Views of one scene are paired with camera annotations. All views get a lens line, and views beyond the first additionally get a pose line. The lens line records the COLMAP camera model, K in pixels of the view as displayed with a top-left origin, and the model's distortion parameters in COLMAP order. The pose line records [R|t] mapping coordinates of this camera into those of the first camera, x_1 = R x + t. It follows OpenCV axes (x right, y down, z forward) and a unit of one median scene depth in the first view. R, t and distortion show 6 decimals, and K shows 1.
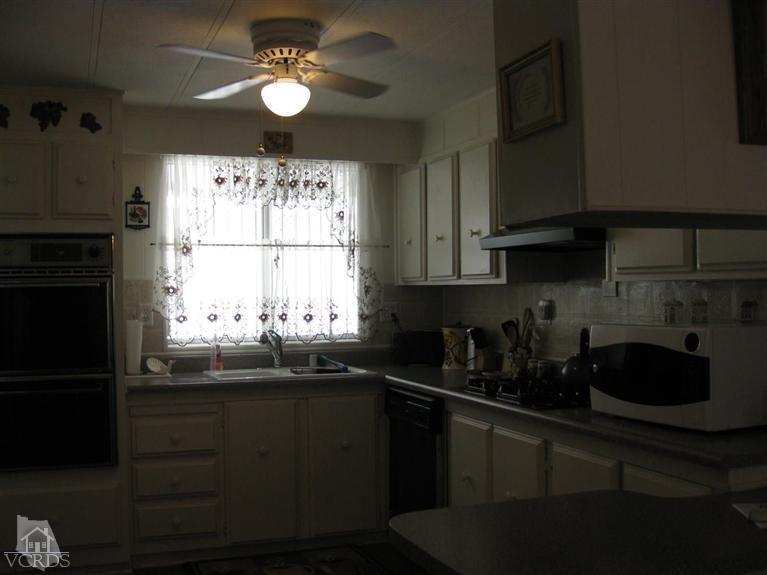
lens RADIAL K [[857.7, 0, 383.5], [0, 857.7, 287.5], [0, 0, 1]] dist [-0.170751, 0.126322]
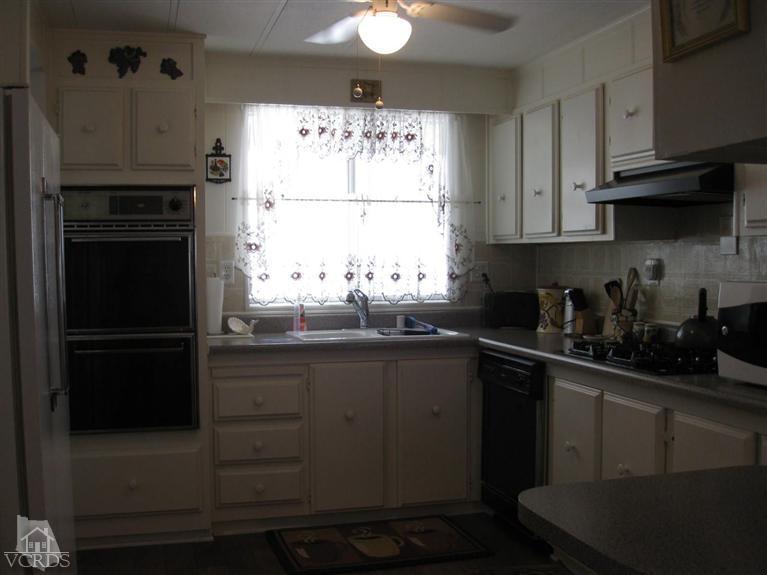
lens RADIAL K [[857.7, 0, 383.5], [0, 857.7, 287.5], [0, 0, 1]] dist [-0.170751, 0.126322]
pose [[0.996901, 0.008669, -0.078191, -0.028668], [-0.005590, 0.999203, 0.039513, 0.010220], [0.078471, -0.038954, 0.996155, 0.051978]]
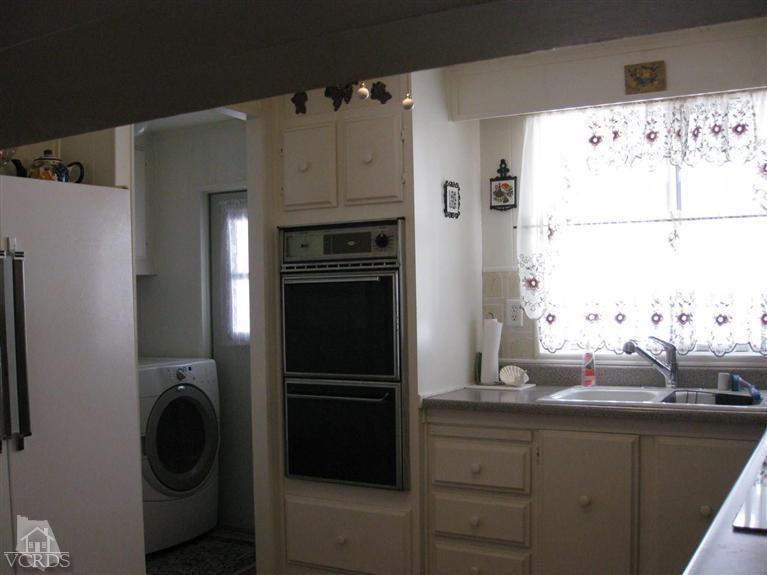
lens RADIAL K [[857.7, 0, 383.5], [0, 857.7, 287.5], [0, 0, 1]] dist [-0.170751, 0.126322]
pose [[0.636927, -0.005246, -0.770907, 0.286113], [0.015709, 0.999858, 0.006175, 0.000247], [0.770764, -0.016043, 0.636918, 0.374878]]
